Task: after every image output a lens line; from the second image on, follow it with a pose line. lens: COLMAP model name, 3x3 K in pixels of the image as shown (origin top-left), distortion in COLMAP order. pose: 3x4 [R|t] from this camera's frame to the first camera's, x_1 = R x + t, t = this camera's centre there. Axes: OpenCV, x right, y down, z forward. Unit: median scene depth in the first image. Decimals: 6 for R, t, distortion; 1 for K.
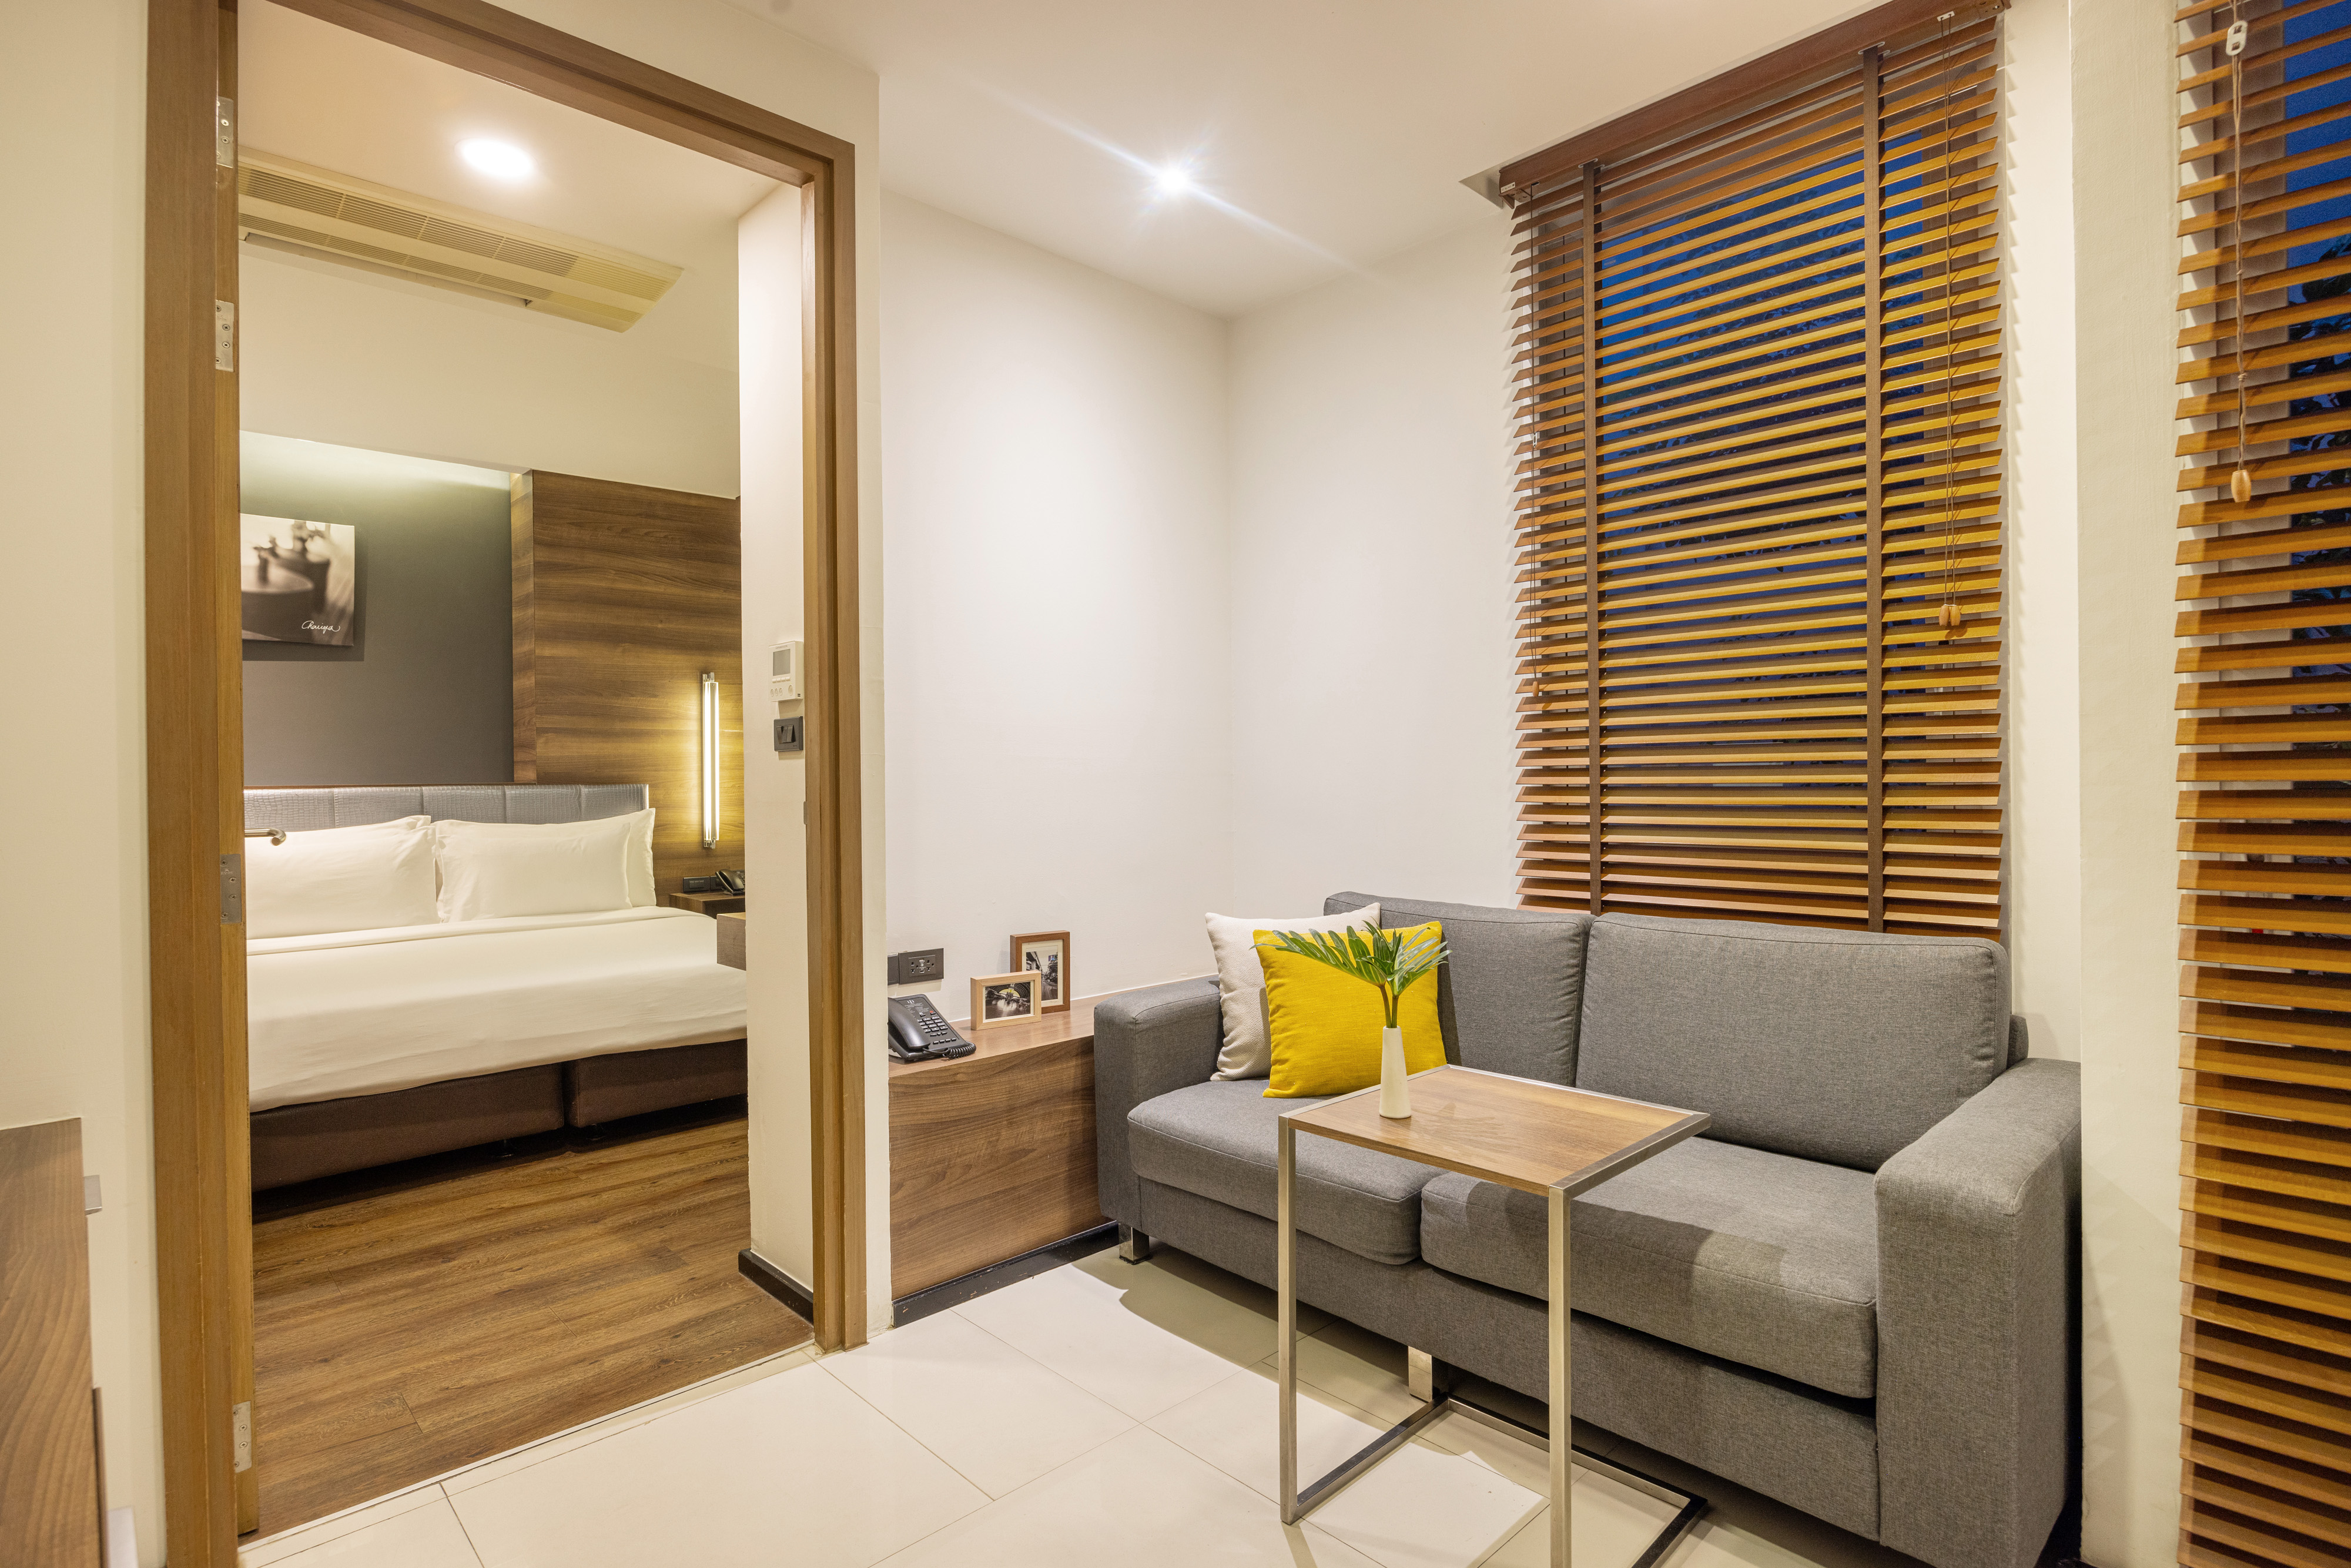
lens RADIAL K [[1177.6, 0, 1175.5], [0, 1177.6, 784.0], [0, 0, 1]] dist [-0.000945, -0.000558]
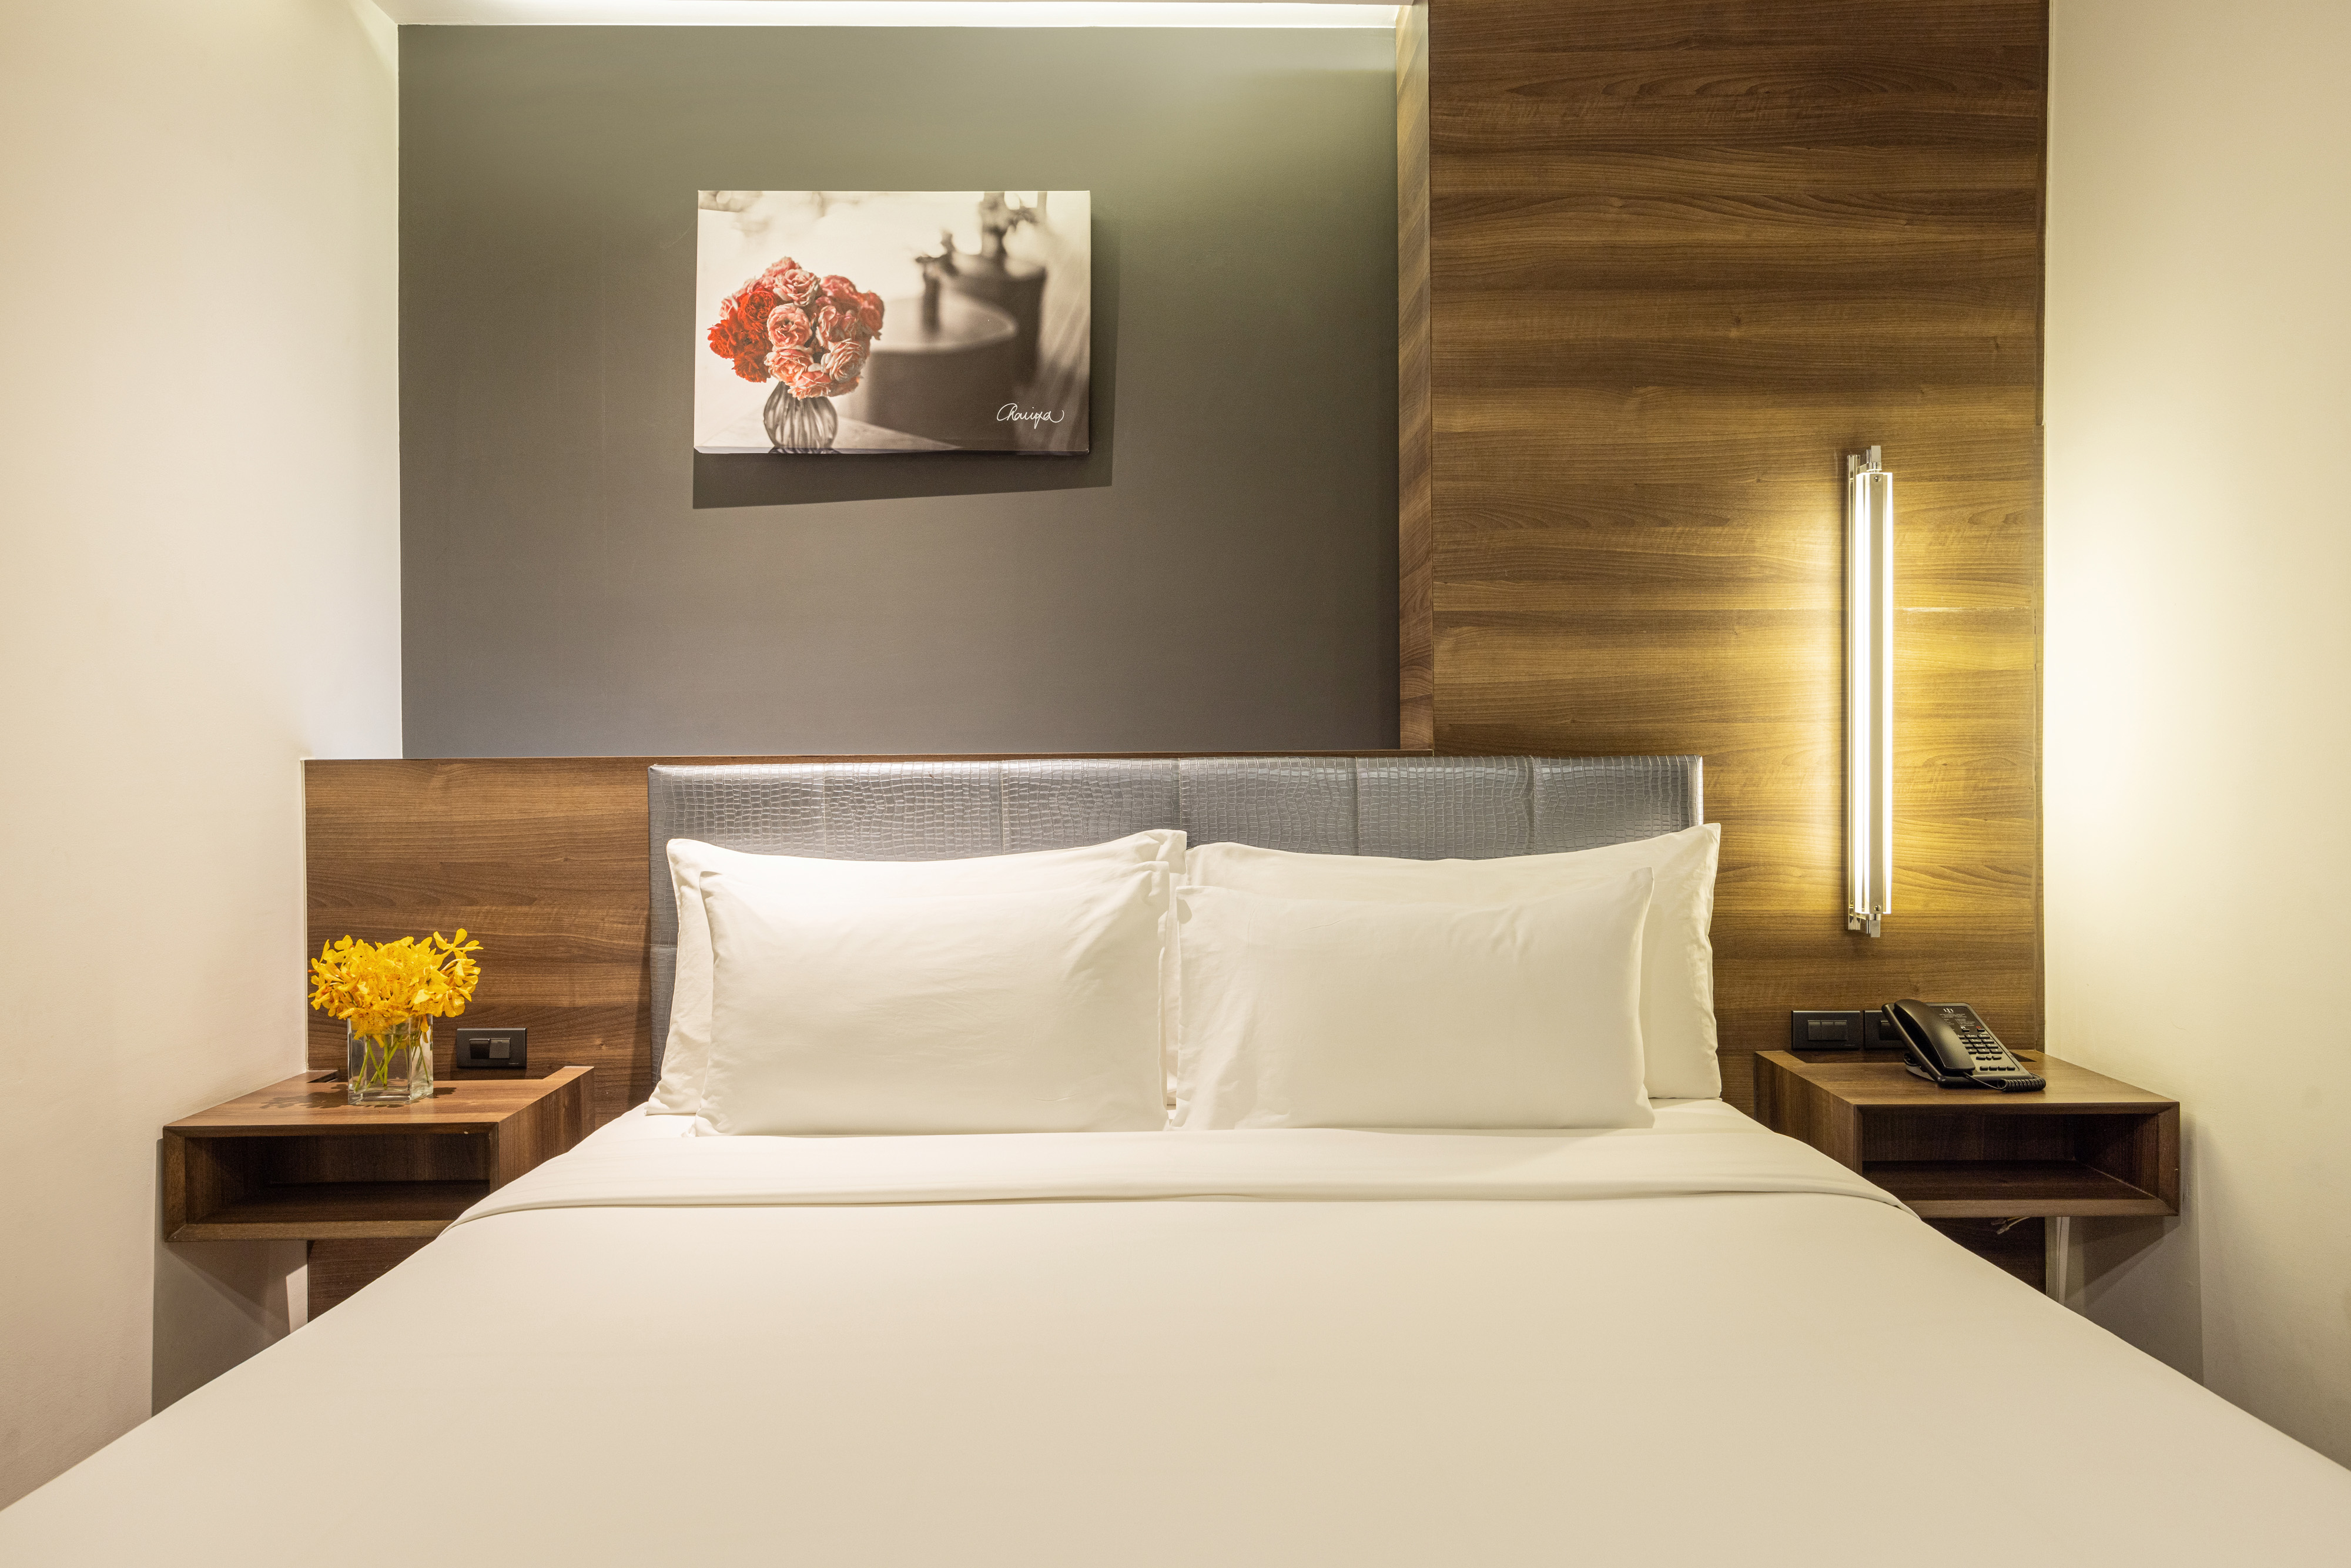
lens RADIAL K [[1576.9, 0, 1176.8], [0, 1576.9, 748.0], [0, 0, 1]] dist [-0.005783, 0.001069]
pose [[0.738271, 0.003415, -0.674495, -0.244815], [-0.007206, 0.999970, -0.002824, 0.000035], [0.674465, 0.006946, 0.738274, 0.543024]]
